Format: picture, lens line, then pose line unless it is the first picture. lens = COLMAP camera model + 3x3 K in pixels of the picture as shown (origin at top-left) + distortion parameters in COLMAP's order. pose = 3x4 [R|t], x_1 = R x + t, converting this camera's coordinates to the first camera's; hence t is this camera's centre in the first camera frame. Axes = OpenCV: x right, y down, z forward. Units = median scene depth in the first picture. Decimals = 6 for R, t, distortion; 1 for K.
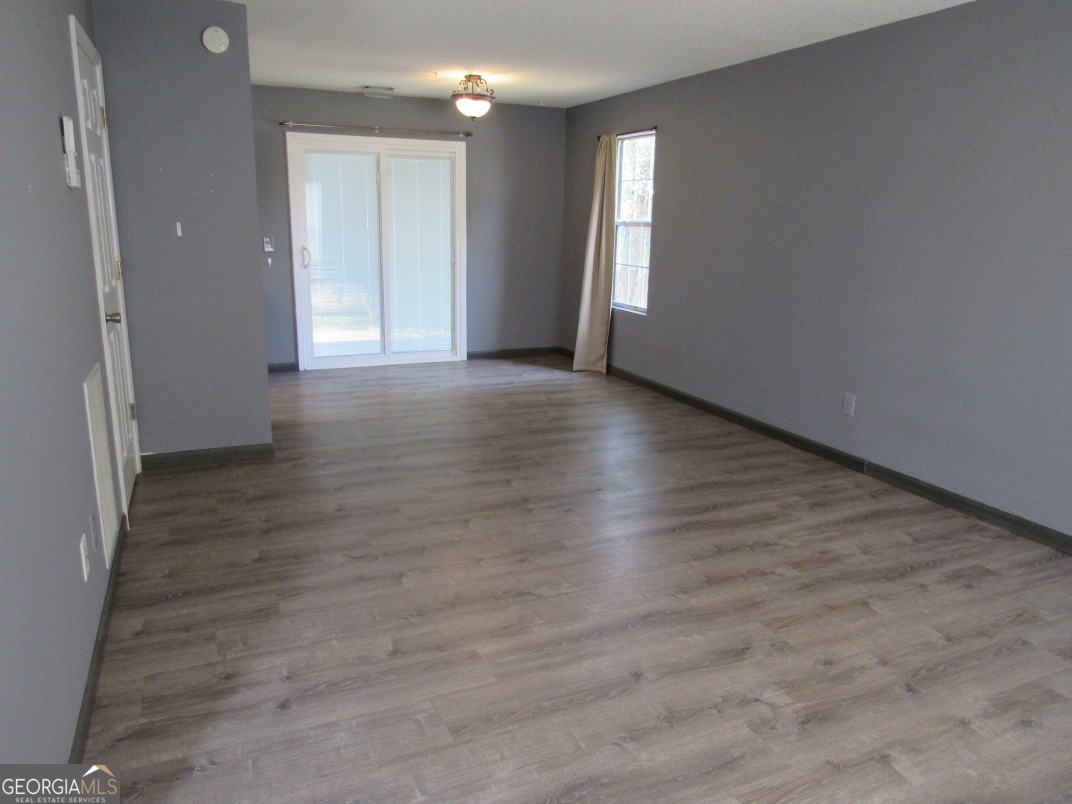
lens RADIAL K [[767.8, 0, 536.8], [0, 767.8, 400.3], [0, 0, 1]] dist [-0.026027, 0.003110]
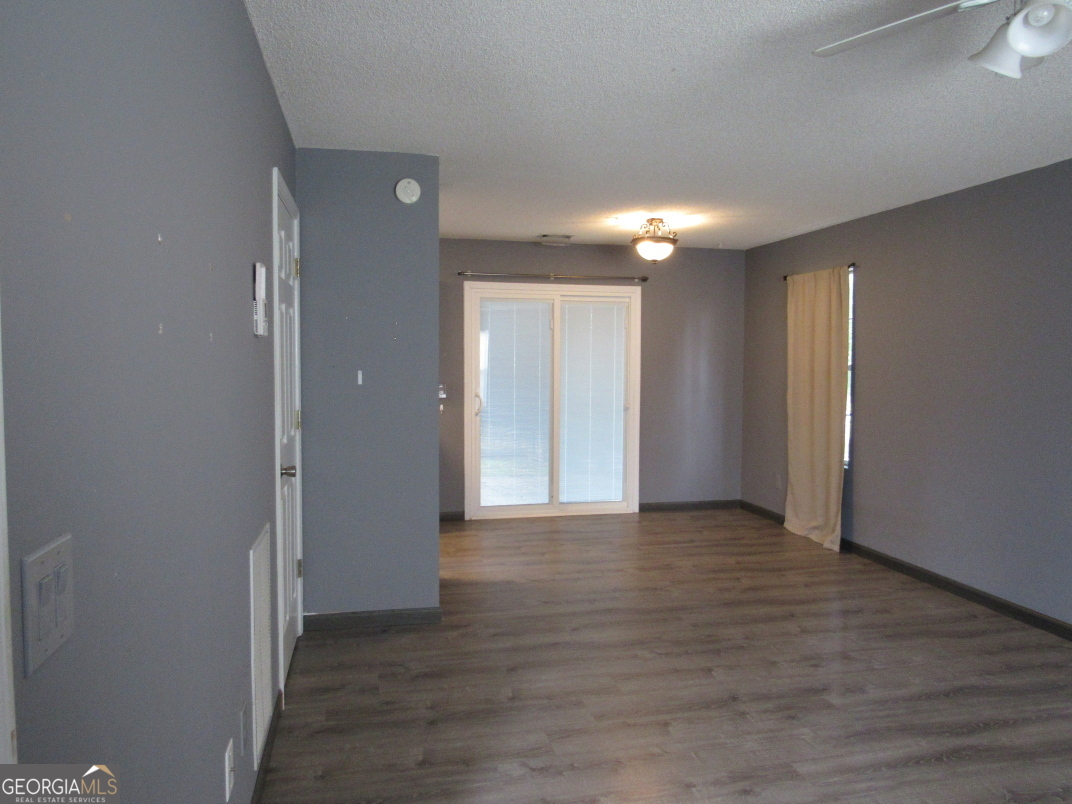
lens RADIAL K [[767.8, 0, 536.8], [0, 767.8, 400.3], [0, 0, 1]] dist [-0.026027, 0.003110]
pose [[0.980898, -0.002283, -0.194508, -0.061149], [-0.033362, 0.983141, -0.179779, -0.029188], [0.191639, 0.182834, 0.964285, 0.112771]]
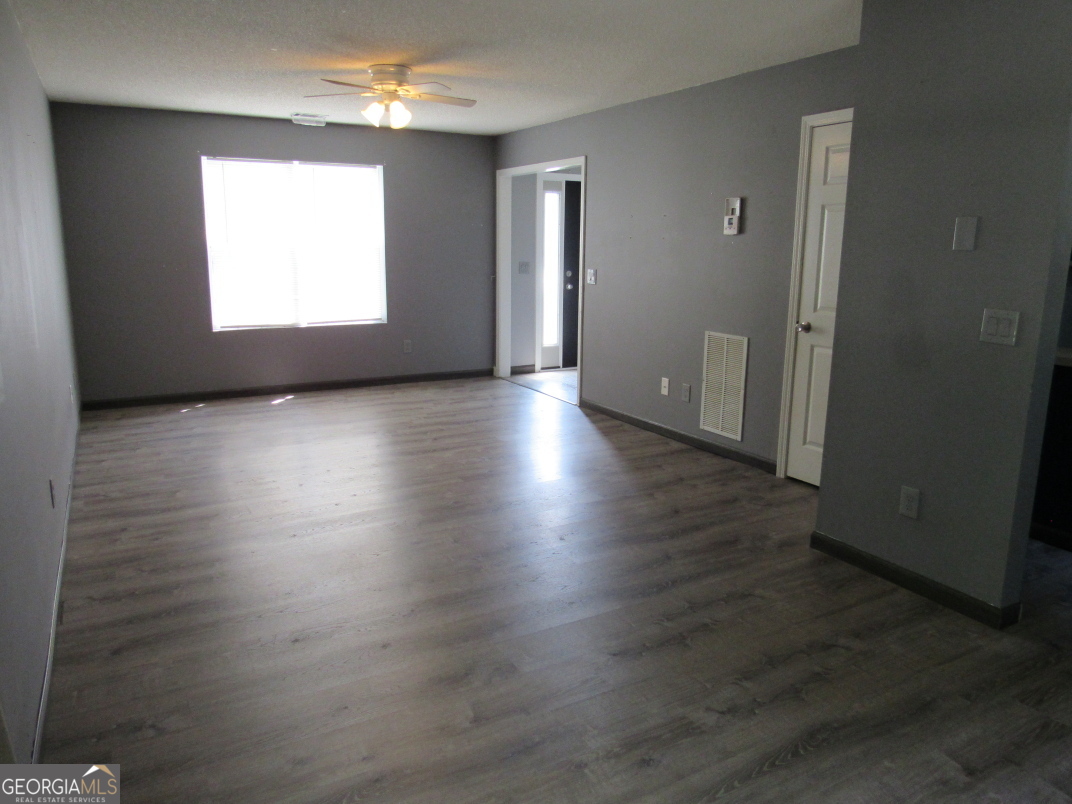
lens RADIAL K [[767.8, 0, 536.8], [0, 767.8, 400.3], [0, 0, 1]] dist [-0.026027, 0.003110]
pose [[-0.995299, -0.012312, -0.096065, 0.030379], [-0.051919, 0.905149, 0.421911, -0.445521], [0.081758, 0.424916, -0.901533, 1.852940]]
